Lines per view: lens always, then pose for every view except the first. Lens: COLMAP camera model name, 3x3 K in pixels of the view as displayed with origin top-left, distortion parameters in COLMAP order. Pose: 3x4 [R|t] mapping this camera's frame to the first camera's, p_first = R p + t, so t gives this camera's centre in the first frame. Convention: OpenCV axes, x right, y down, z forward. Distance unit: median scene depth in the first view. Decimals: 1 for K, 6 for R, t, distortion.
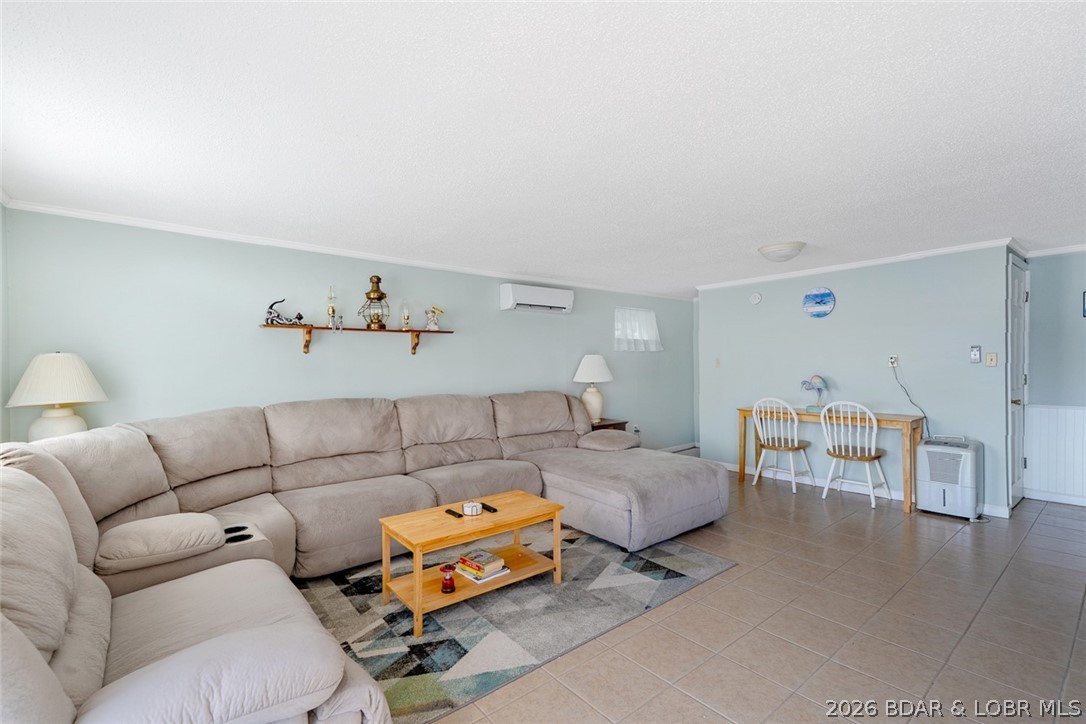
lens RADIAL K [[486.8, 0, 547.4], [0, 486.8, 367.0], [0, 0, 1]] dist [0.004914, 0.000499]
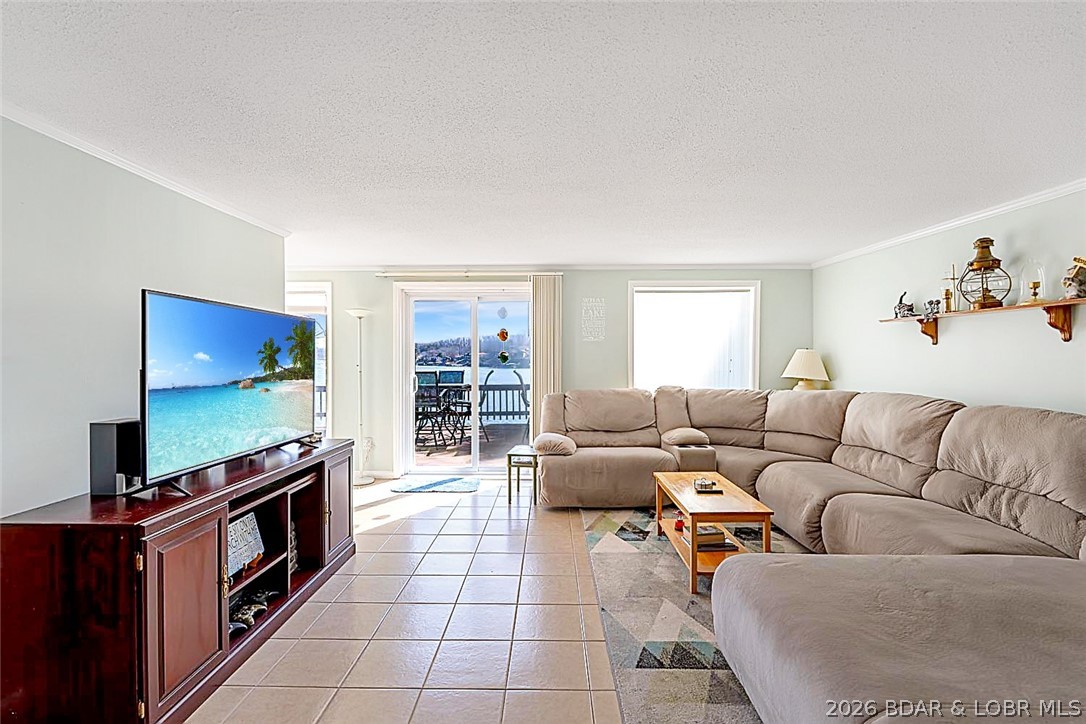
lens RADIAL K [[486.8, 0, 544.3], [0, 486.8, 361.4], [0, 0, 1]] dist [0.004914, 0.000499]
pose [[-0.643923, 0.016244, -0.764918, 0.887114], [0.002463, 0.999813, 0.019159, -0.022100], [0.765087, 0.010452, -0.643843, 1.332156]]
